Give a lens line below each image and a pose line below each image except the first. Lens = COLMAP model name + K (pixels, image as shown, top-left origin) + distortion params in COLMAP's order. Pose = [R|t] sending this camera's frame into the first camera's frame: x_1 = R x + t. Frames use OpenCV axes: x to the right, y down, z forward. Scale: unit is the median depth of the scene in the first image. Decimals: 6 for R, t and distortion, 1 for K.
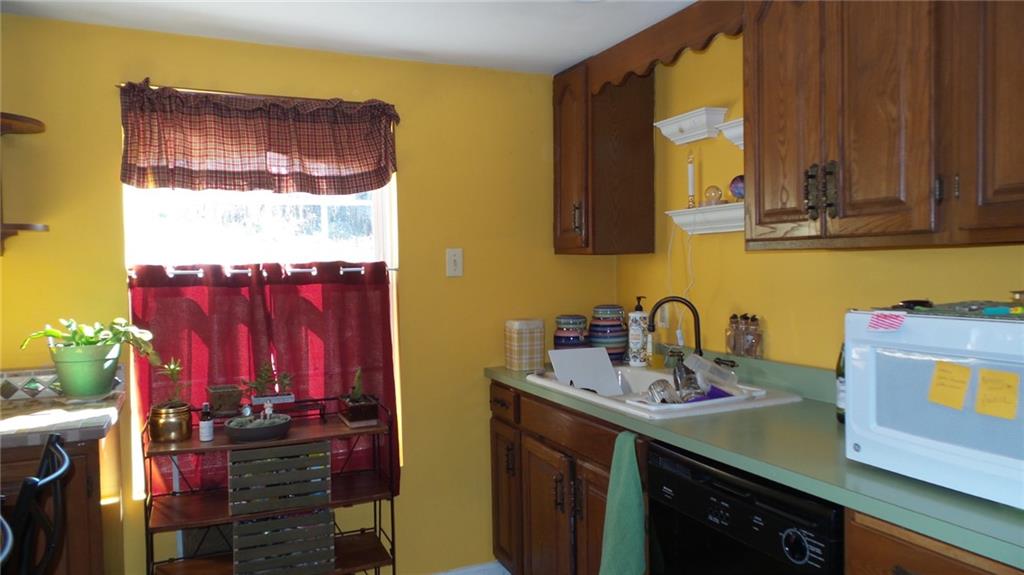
lens RADIAL K [[702.1, 0, 516.2], [0, 702.1, 291.8], [0, 0, 1]] dist [0.009297, -0.007909]
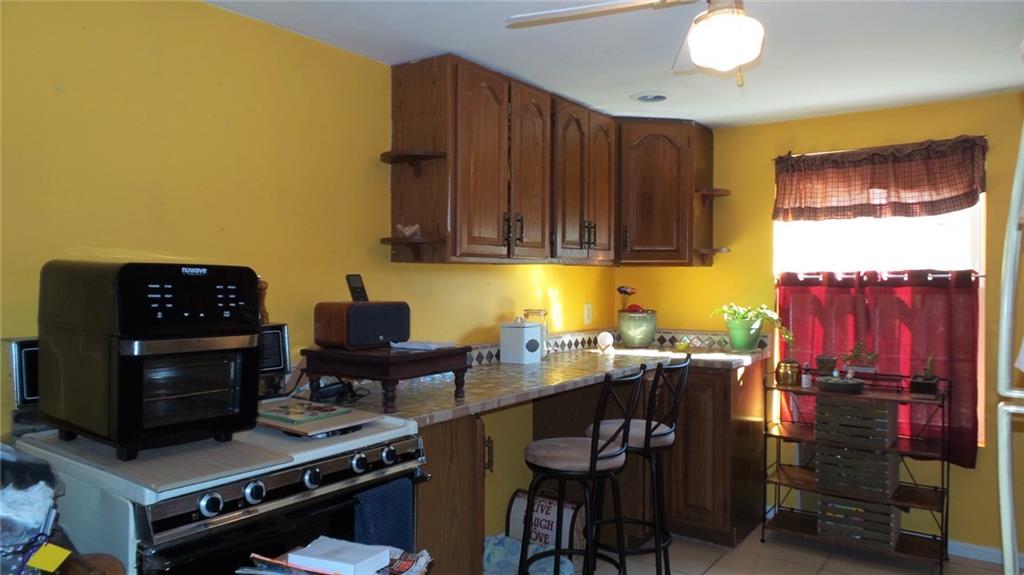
lens RADIAL K [[702.1, 0, 510.5], [0, 702.1, 283.6], [0, 0, 1]] dist [0.009297, -0.007909]
pose [[0.502784, 0.020280, -0.864174, 0.478021], [-0.032429, 0.999464, 0.004587, 0.000224], [0.863804, 0.025718, 0.503172, -0.281847]]
